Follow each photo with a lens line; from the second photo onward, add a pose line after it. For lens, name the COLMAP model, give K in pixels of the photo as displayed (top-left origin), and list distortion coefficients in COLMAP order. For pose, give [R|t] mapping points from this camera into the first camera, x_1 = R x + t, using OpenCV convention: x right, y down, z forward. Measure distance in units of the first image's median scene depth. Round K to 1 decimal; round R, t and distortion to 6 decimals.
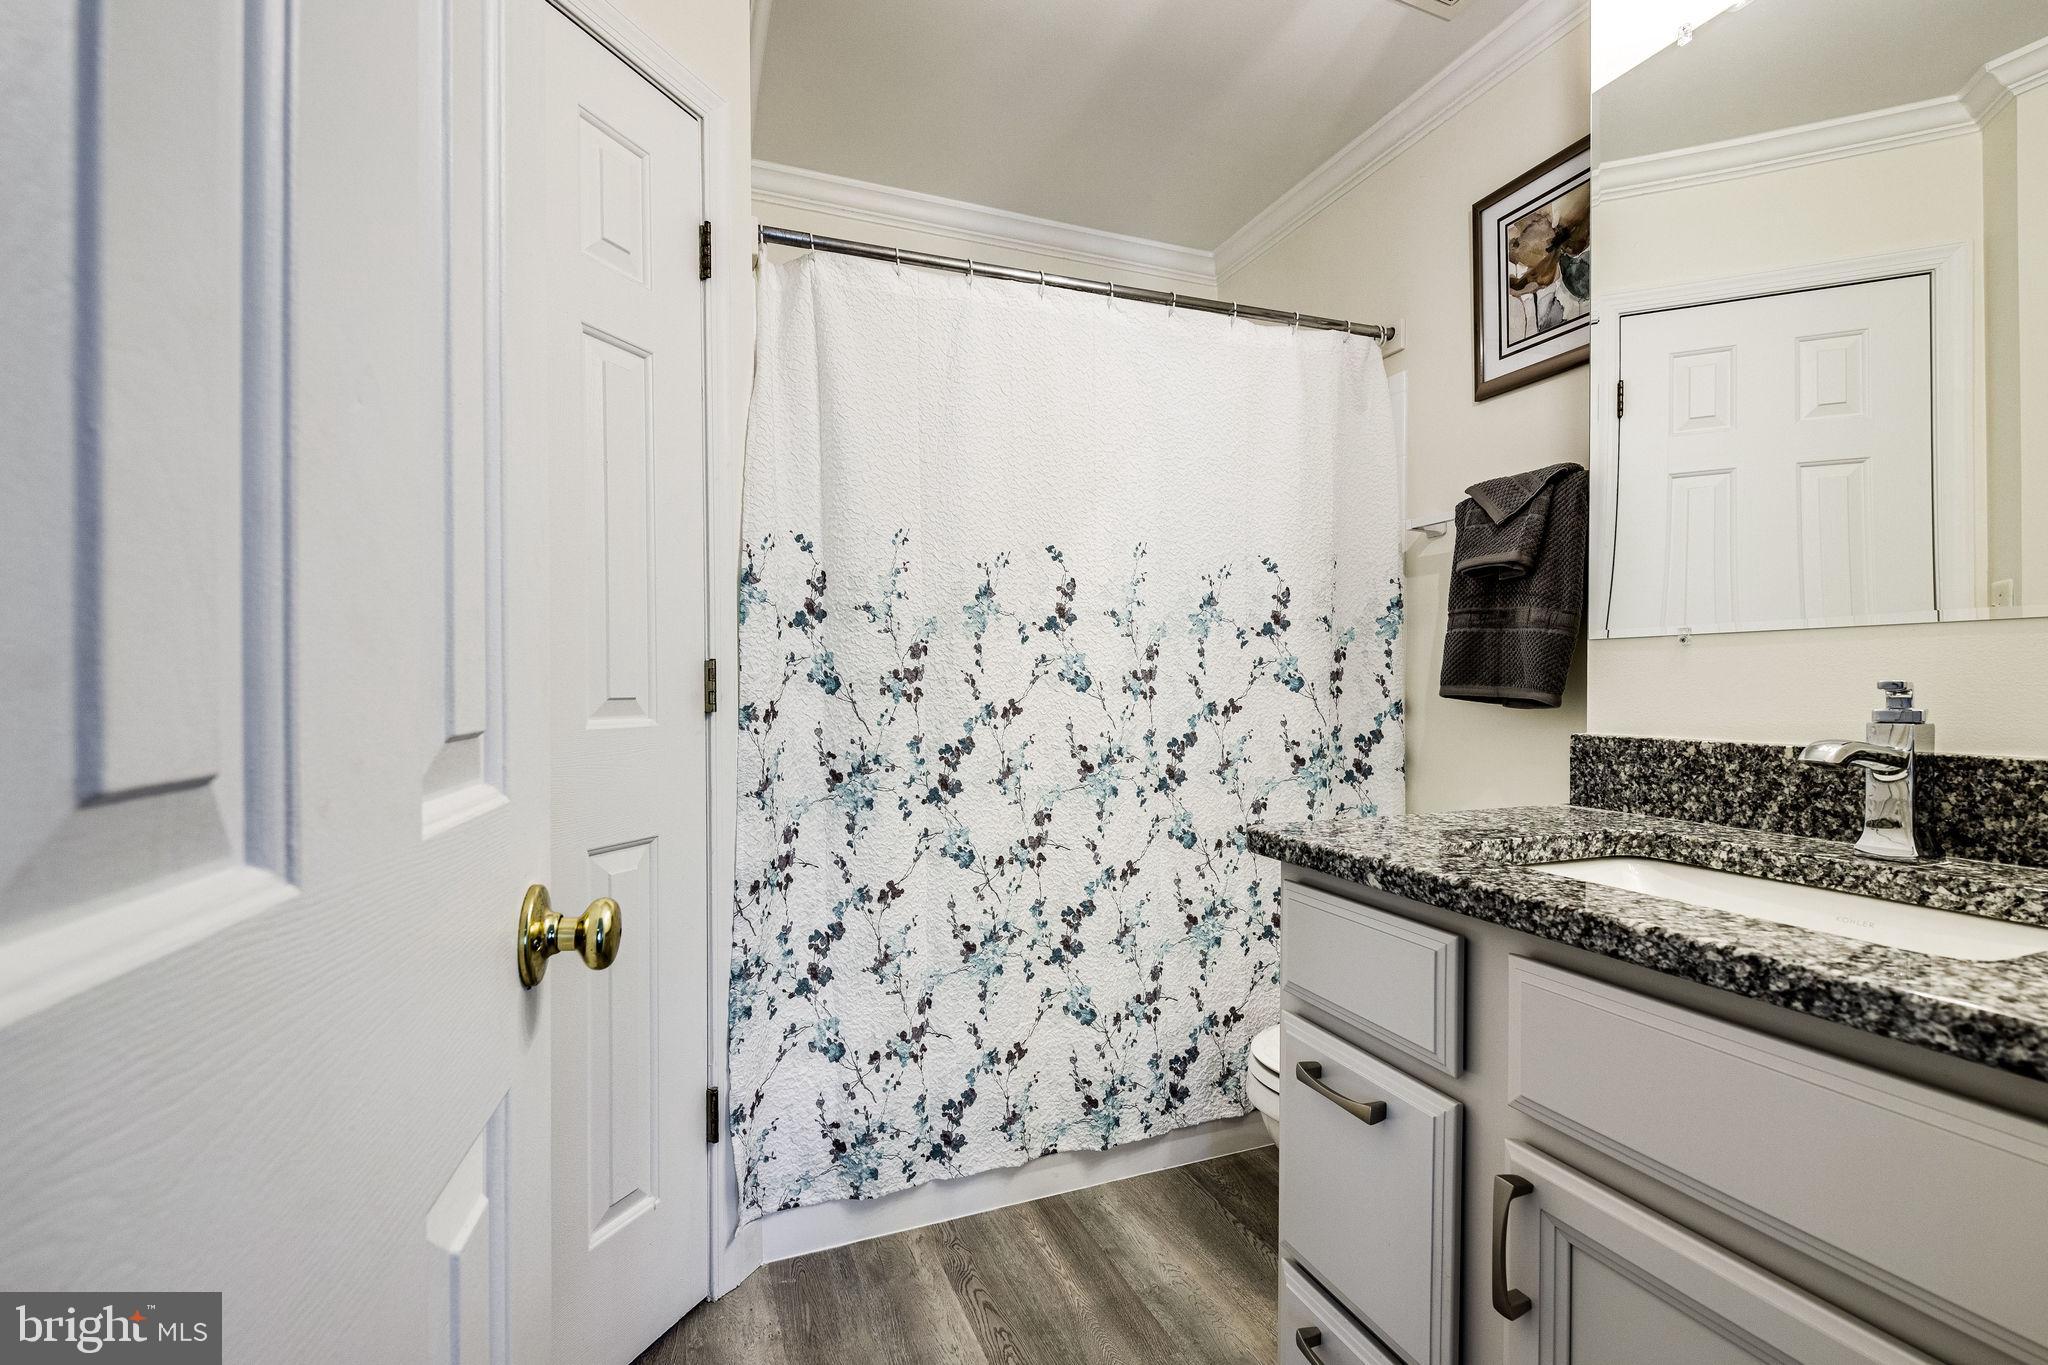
lens RADIAL K [[937.4, 0, 1000.2], [0, 937.4, 694.2], [0, 0, 1]] dist [0.020527, -0.010531]
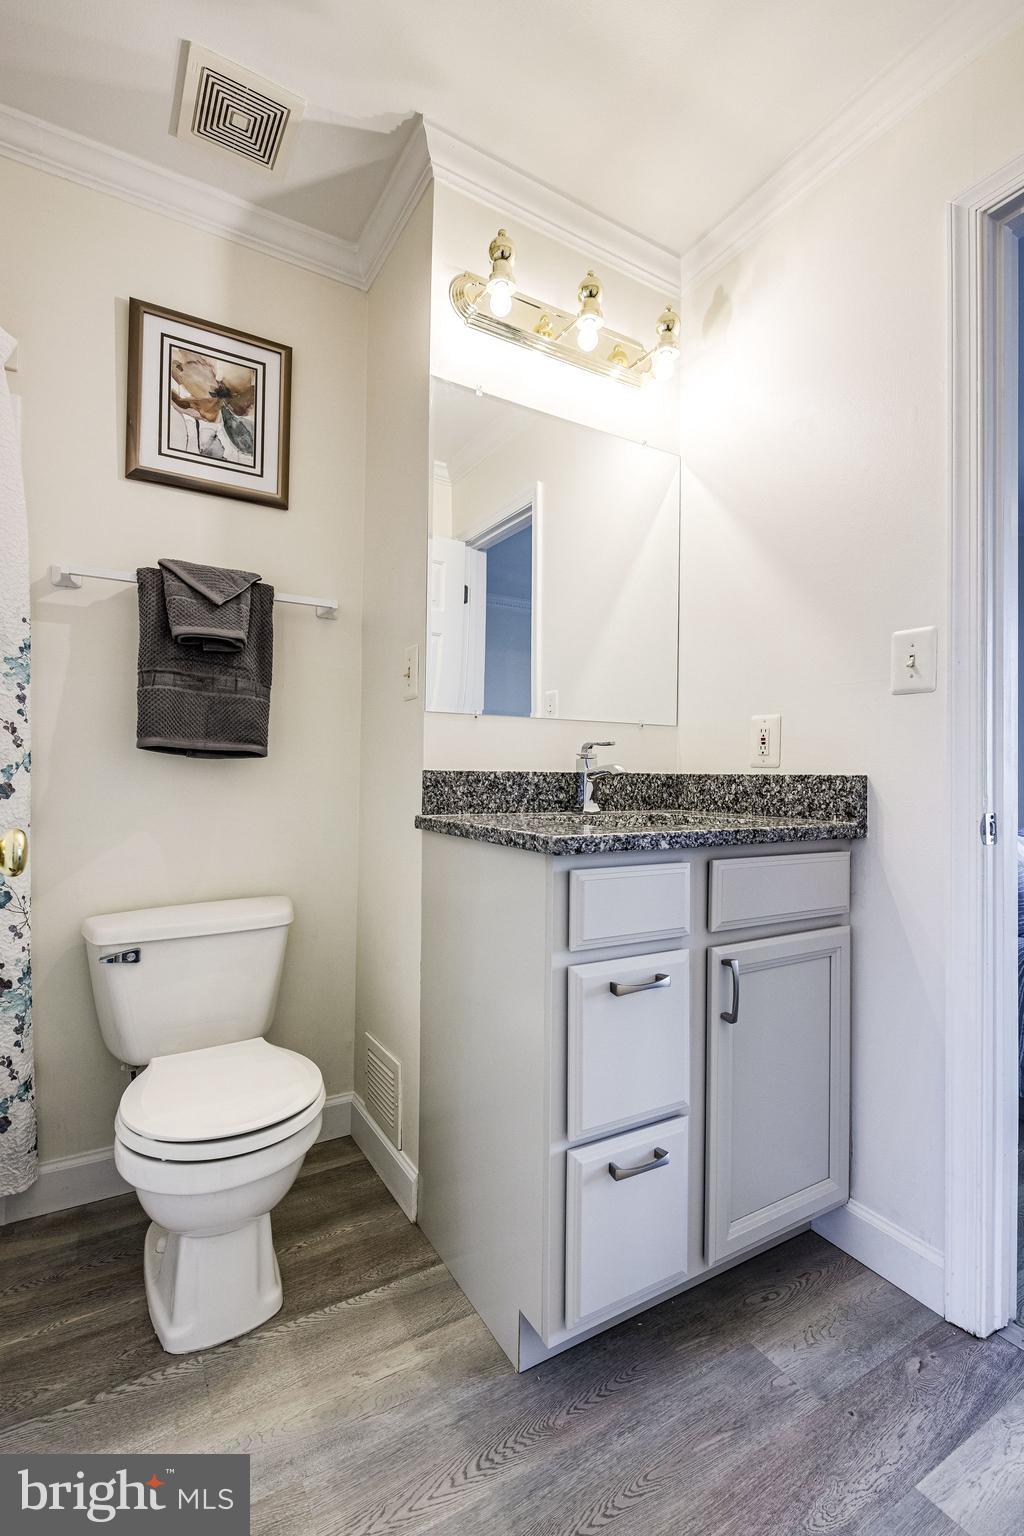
lens RADIAL K [[706.3, 0, 514.1], [0, 706.3, 772.4], [0, 0, 1]] dist [0.013529, -0.011343]
pose [[-0.204015, 0.004540, 0.978957, -0.411867], [0.001524, 0.999990, -0.004320, 0.036373], [-0.978967, 0.000611, -0.204020, 0.778658]]
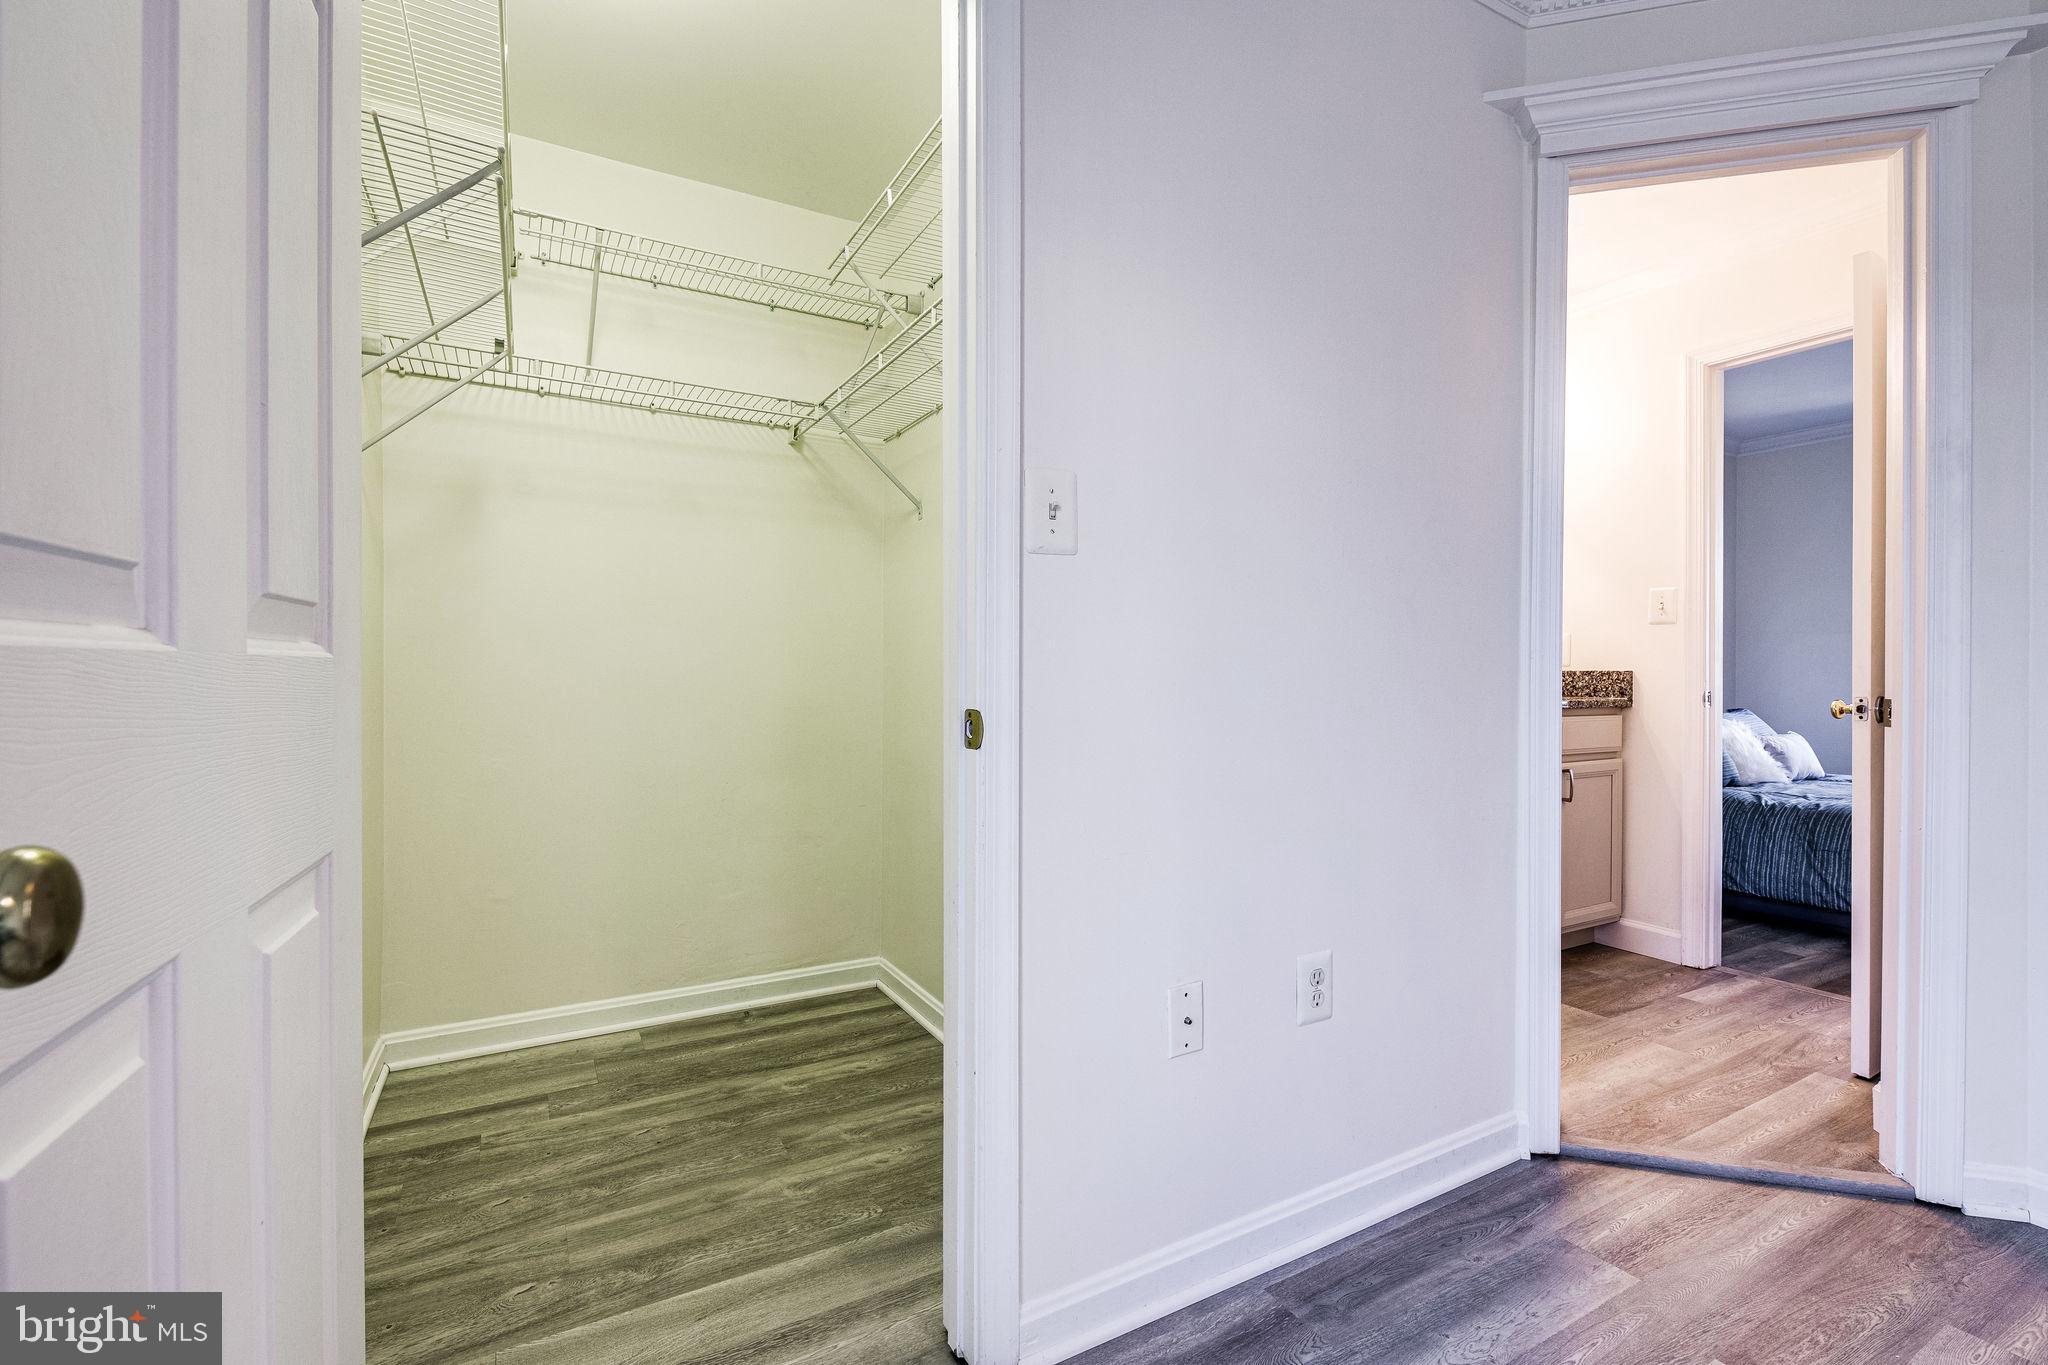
lens RADIAL K [[893.9, 0, 1024.0], [0, 893.9, 682.5], [0, 0, 1]] dist [0.022749, -0.009339]
pose [[-0.166629, -0.007236, 0.985993, -1.262911], [0.010774, 0.999900, 0.009159, 0.030603], [-0.985961, 0.012149, -0.166534, 1.706408]]
